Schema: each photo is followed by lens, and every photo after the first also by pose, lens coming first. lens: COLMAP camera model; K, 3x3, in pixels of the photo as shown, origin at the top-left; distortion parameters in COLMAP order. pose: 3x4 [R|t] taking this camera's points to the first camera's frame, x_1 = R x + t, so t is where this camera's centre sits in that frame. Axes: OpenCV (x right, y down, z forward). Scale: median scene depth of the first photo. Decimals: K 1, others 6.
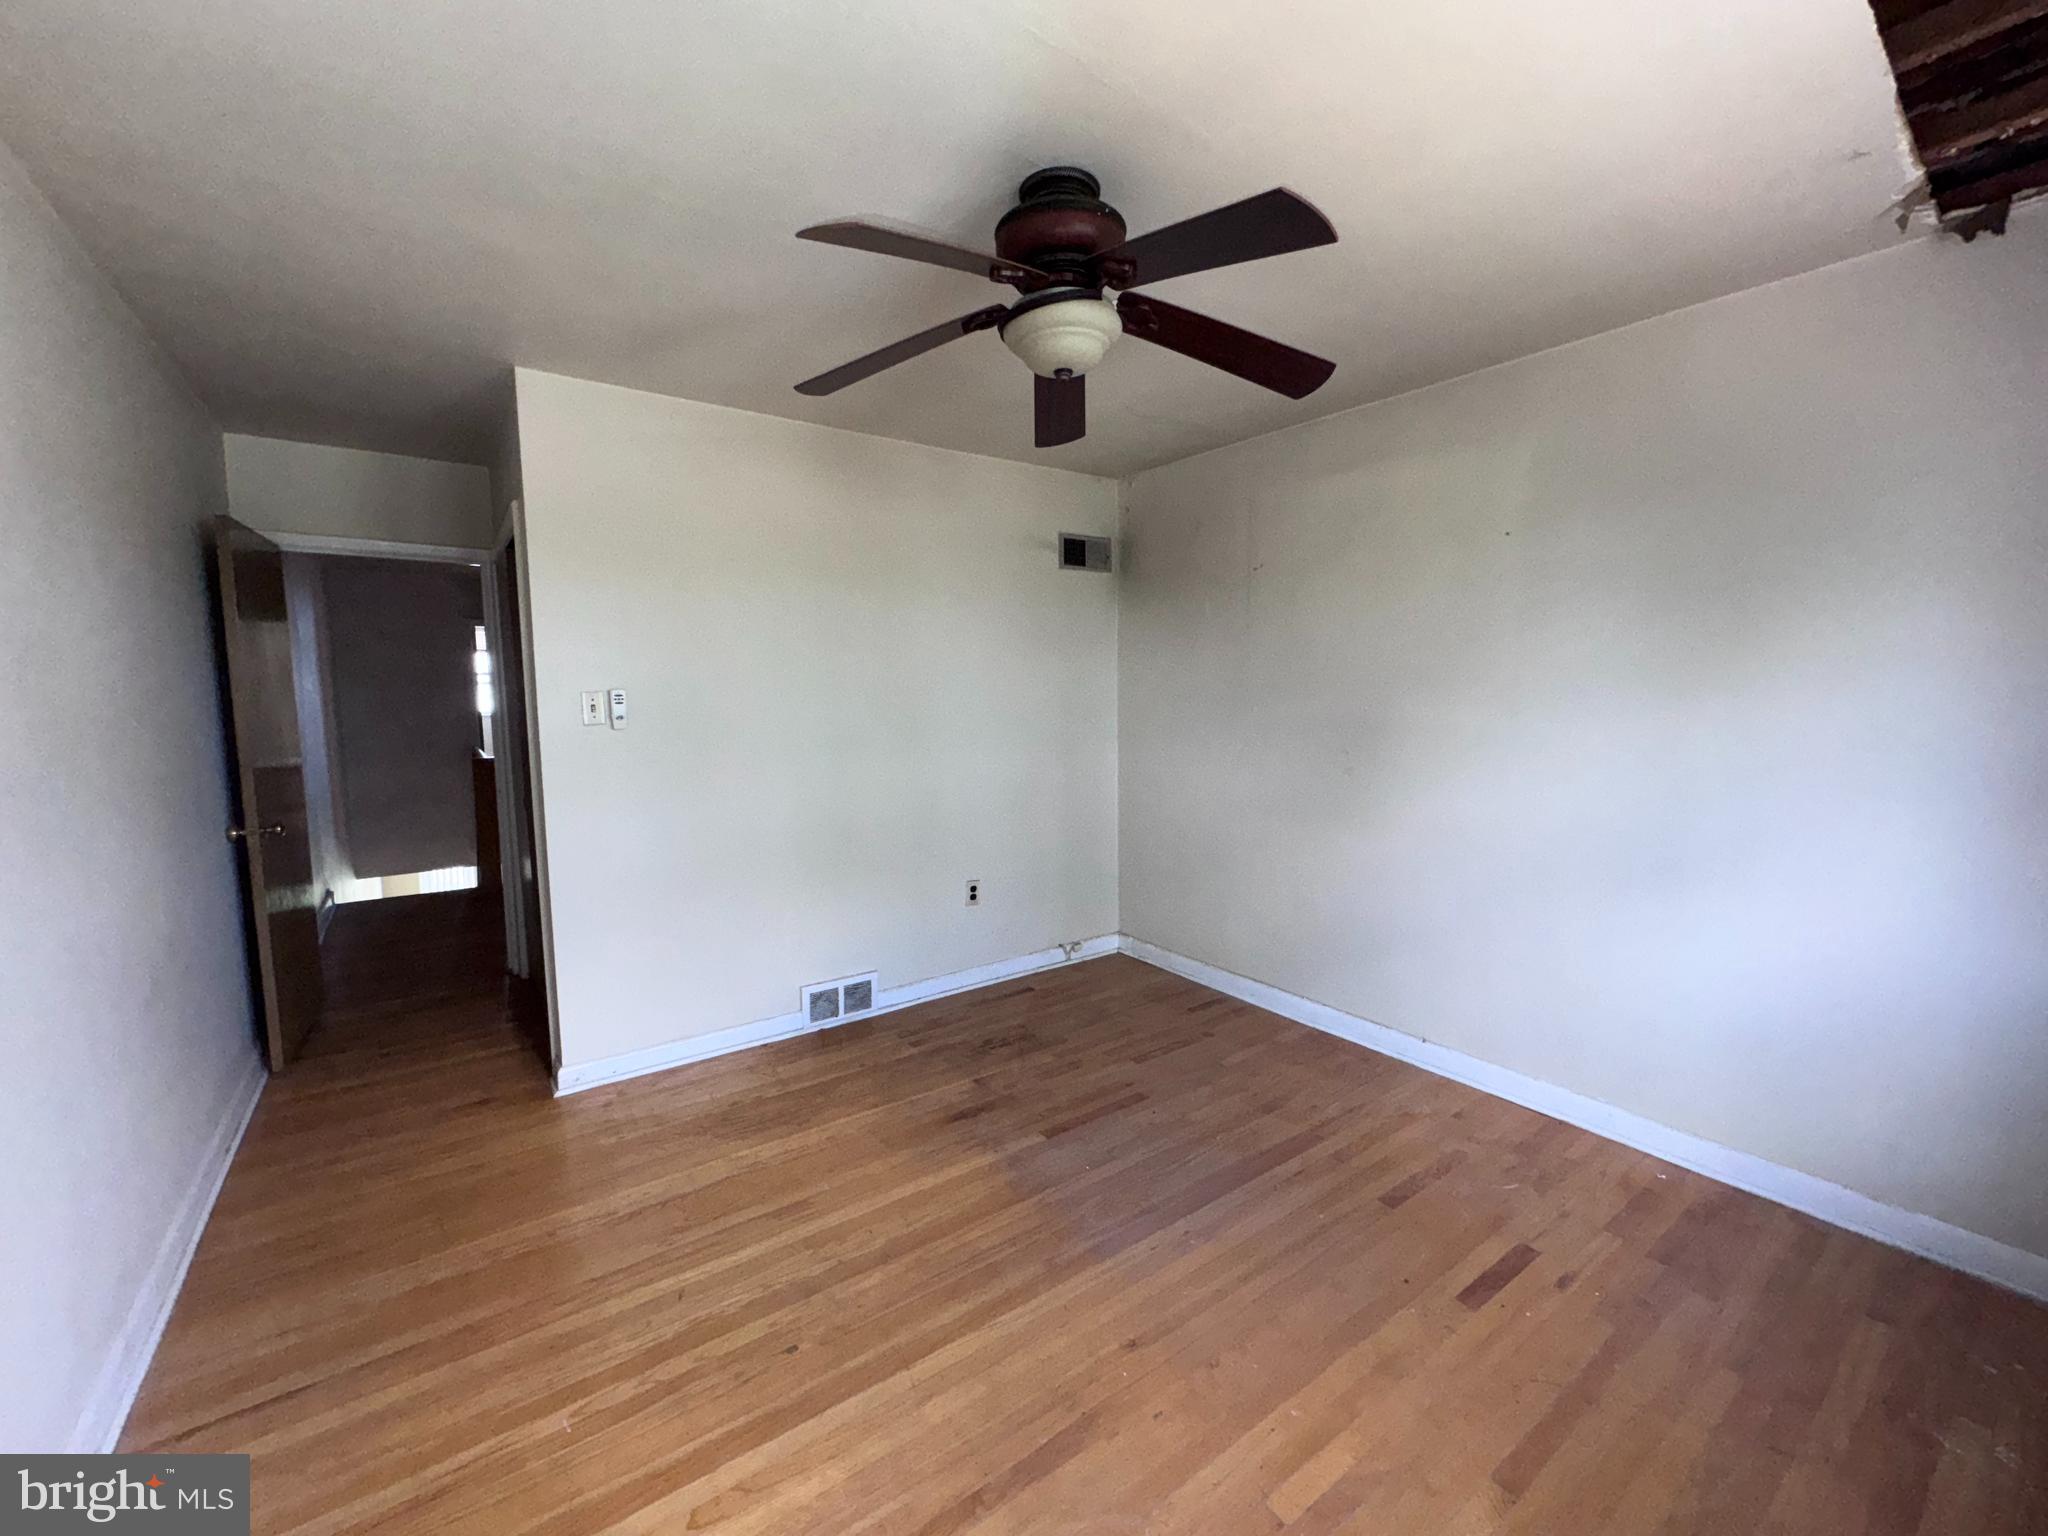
lens RADIAL K [[818.9, 0, 1020.4], [0, 818.9, 773.1], [0, 0, 1]] dist [-0.006647, 0.000521]
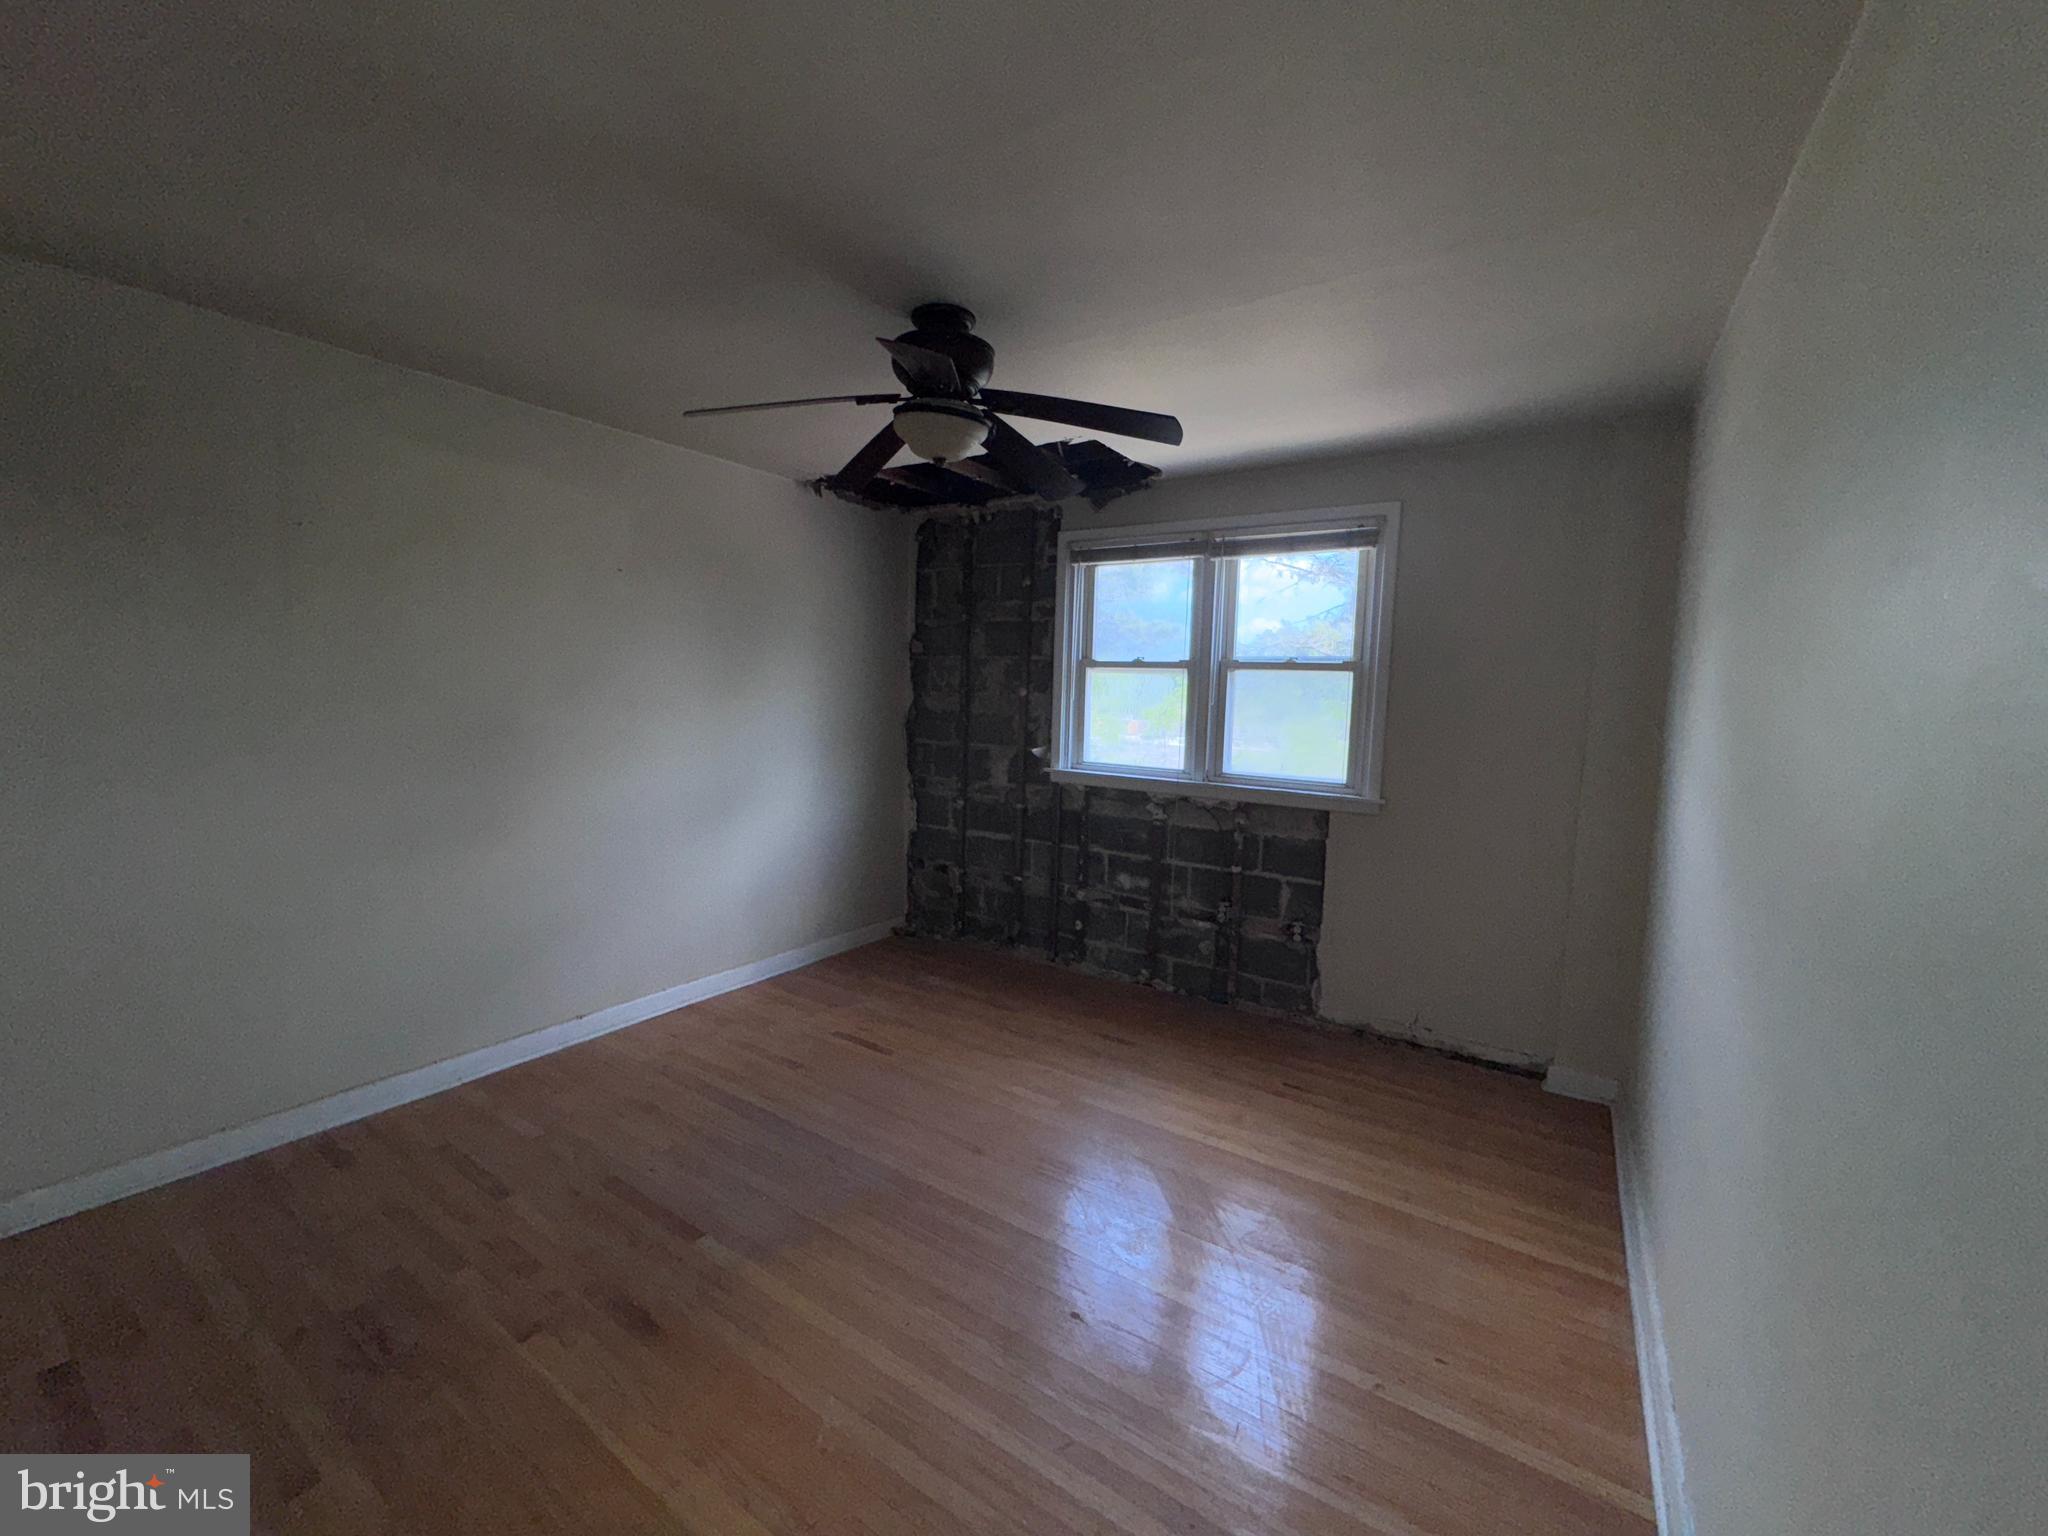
lens RADIAL K [[818.9, 0, 1021.7], [0, 818.9, 760.3], [0, 0, 1]] dist [-0.006647, 0.000521]
pose [[-0.361152, -0.081219, 0.928963, -0.793095], [0.073039, 0.990676, 0.115009, -0.106545], [-0.929642, 0.109386, -0.351853, 0.900733]]
